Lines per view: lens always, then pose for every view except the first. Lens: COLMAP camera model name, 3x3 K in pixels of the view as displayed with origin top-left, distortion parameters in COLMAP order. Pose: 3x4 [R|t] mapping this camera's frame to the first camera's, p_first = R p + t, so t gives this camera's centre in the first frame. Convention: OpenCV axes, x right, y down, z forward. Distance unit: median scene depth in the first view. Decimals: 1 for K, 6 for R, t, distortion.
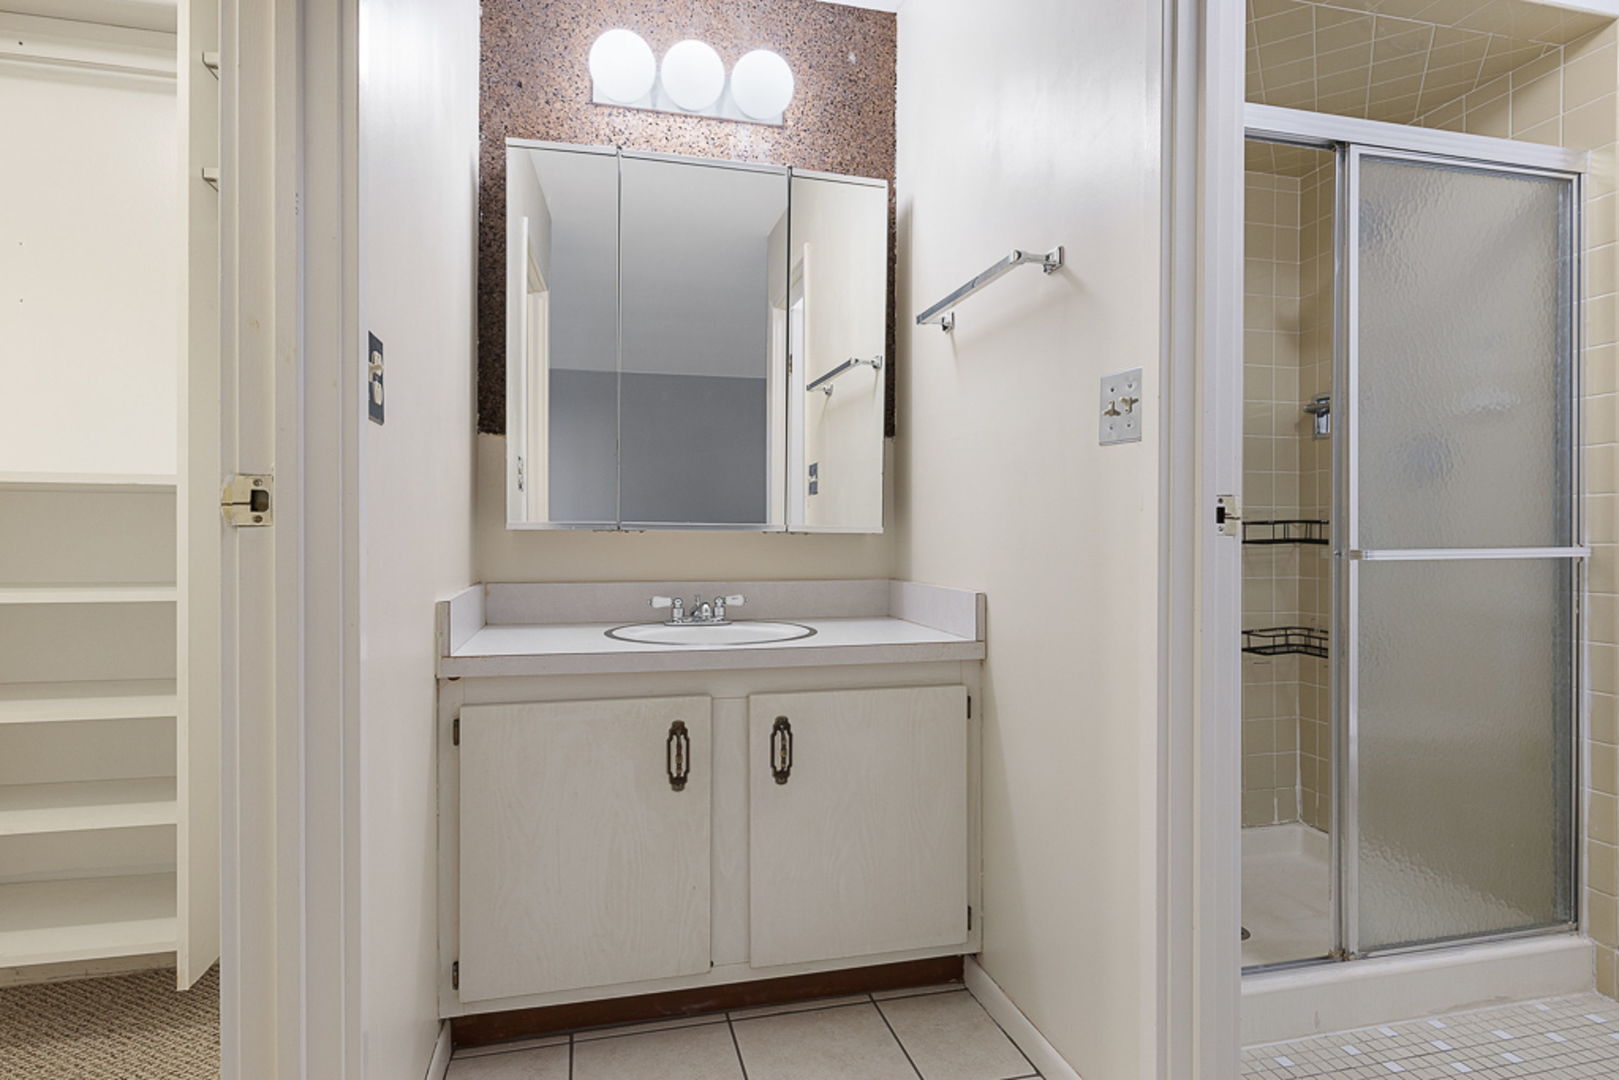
lens RADIAL K [[854.6, 0, 806.8], [0, 854.6, 524.9], [0, 0, 1]] dist [0.000331, 0.000749]
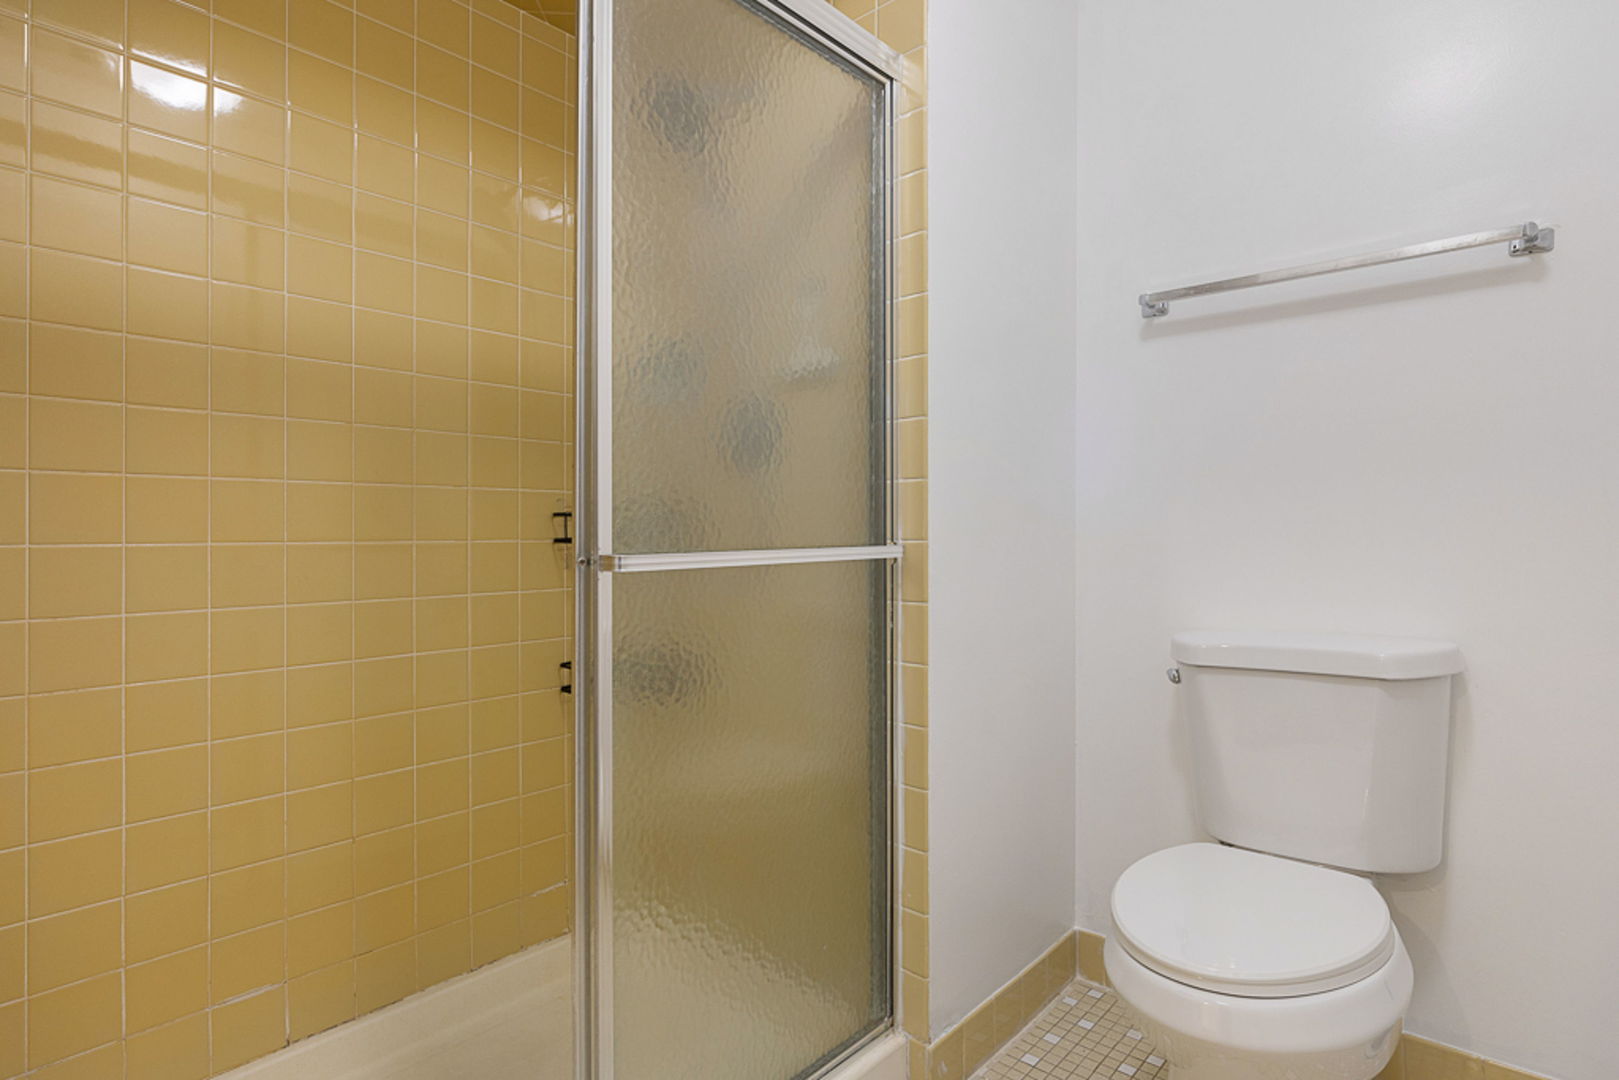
lens RADIAL K [[854.6, 0, 806.8], [0, 854.6, 524.9], [0, 0, 1]] dist [0.000331, 0.000749]
pose [[0.801244, 0.002541, 0.598333, 0.358615], [0.002737, 0.999965, -0.007911, 0.012873], [-0.598332, 0.007976, 0.801209, 0.405856]]
